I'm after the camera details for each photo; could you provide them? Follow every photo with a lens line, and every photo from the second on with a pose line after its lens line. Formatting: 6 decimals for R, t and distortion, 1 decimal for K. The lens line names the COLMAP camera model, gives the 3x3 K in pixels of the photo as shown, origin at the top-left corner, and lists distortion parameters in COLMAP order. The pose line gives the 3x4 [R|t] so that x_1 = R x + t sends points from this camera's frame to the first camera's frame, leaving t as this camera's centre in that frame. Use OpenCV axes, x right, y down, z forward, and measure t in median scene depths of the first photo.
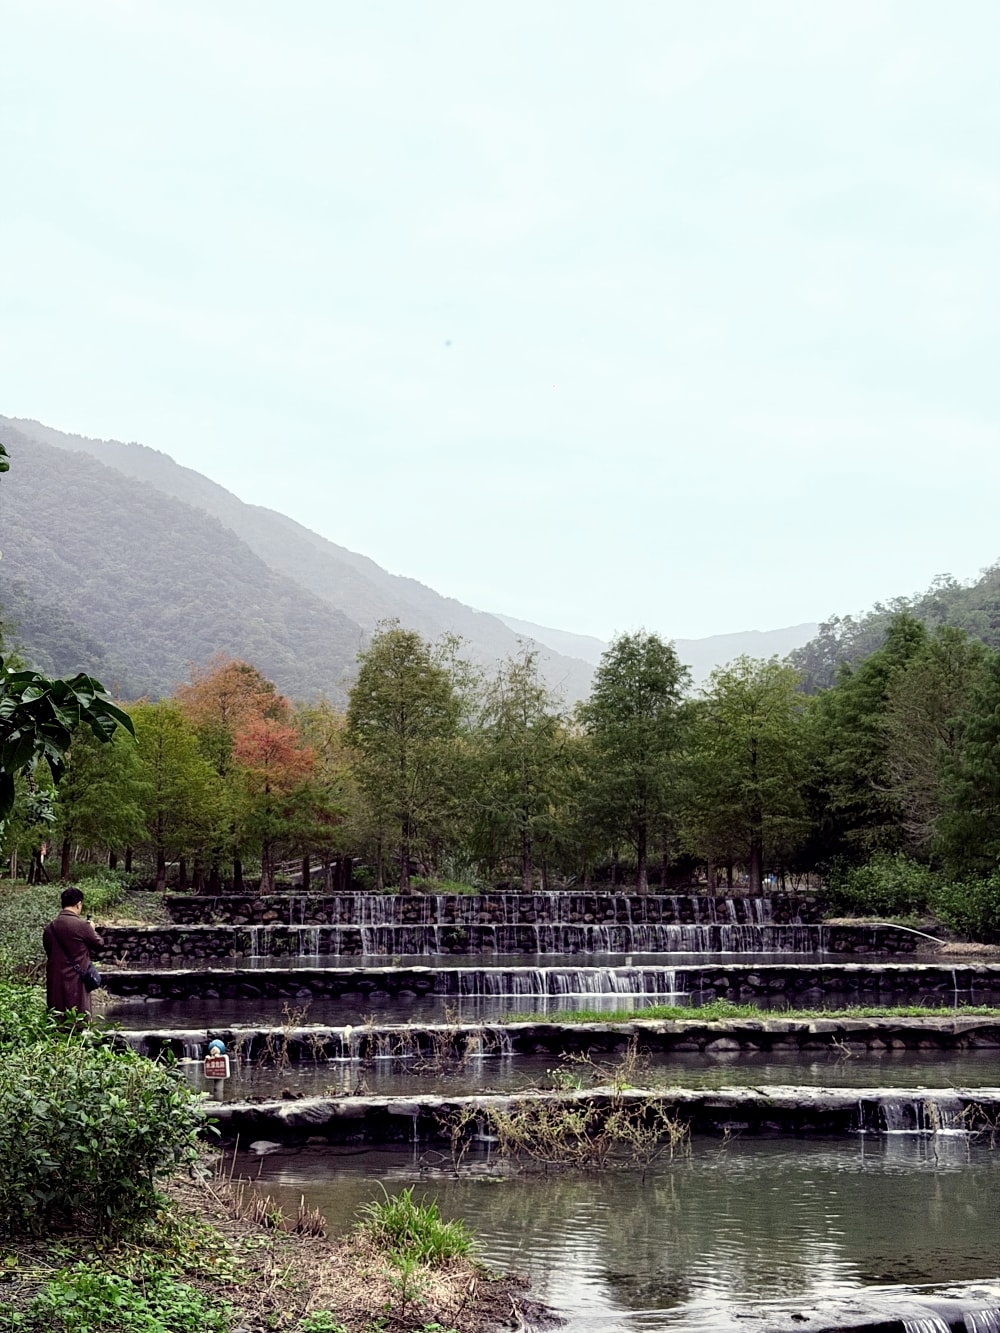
lens RADIAL K [[1807.3, 0, 500.0], [0, 1807.3, 666.5], [0, 0, 1]] dist [0.155896, -0.010736]
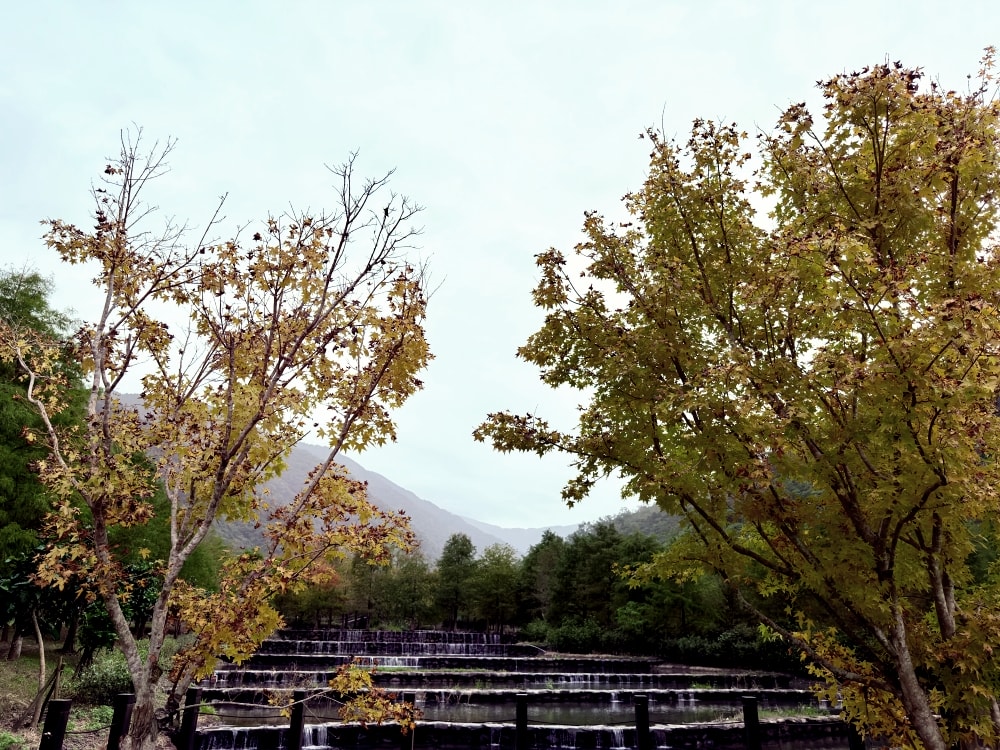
lens RADIAL K [[680.2, 0, 500.0], [0, 680.2, 375.0], [0, 0, 1]] dist [0.157505, -0.295431]
pose [[0.998111, 0.040590, 0.046118, 0.085151], [-0.028860, 0.972459, -0.231281, -0.014876], [-0.054236, 0.229513, 0.971793, -0.125000]]
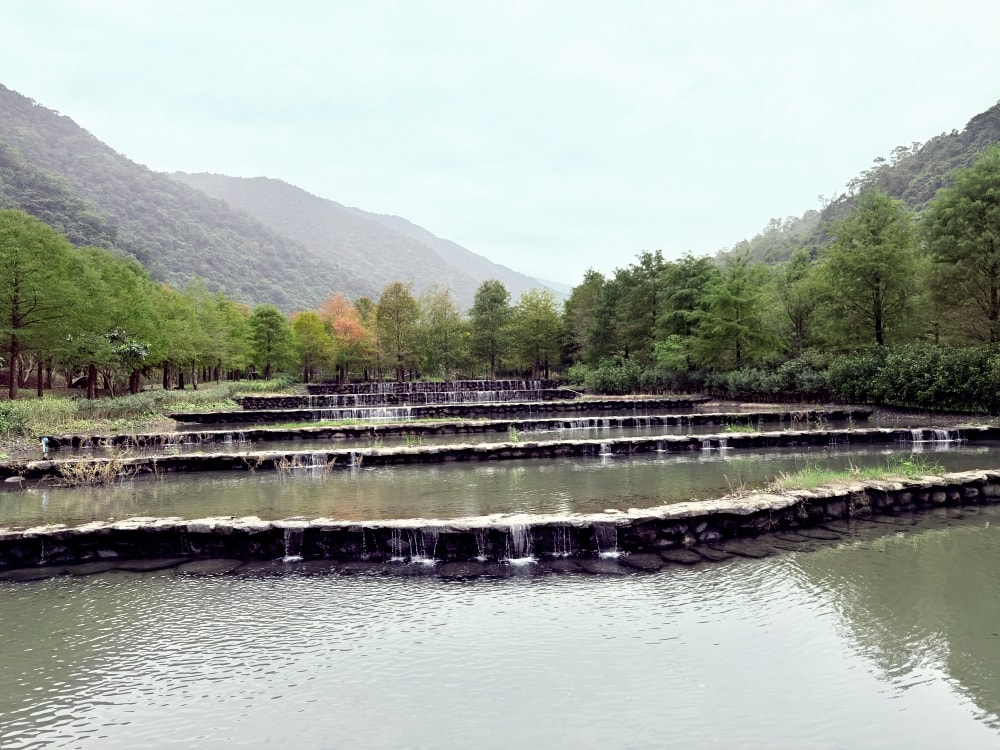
lens RADIAL K [[680.2, 0, 500.0], [0, 680.2, 375.0], [0, 0, 1]] dist [0.157505, -0.295431]
pose [[0.997988, -0.024243, -0.058593, 0.150686], [0.030672, 0.993299, 0.111433, 0.008479], [0.055499, -0.113006, 0.992043, 0.024711]]
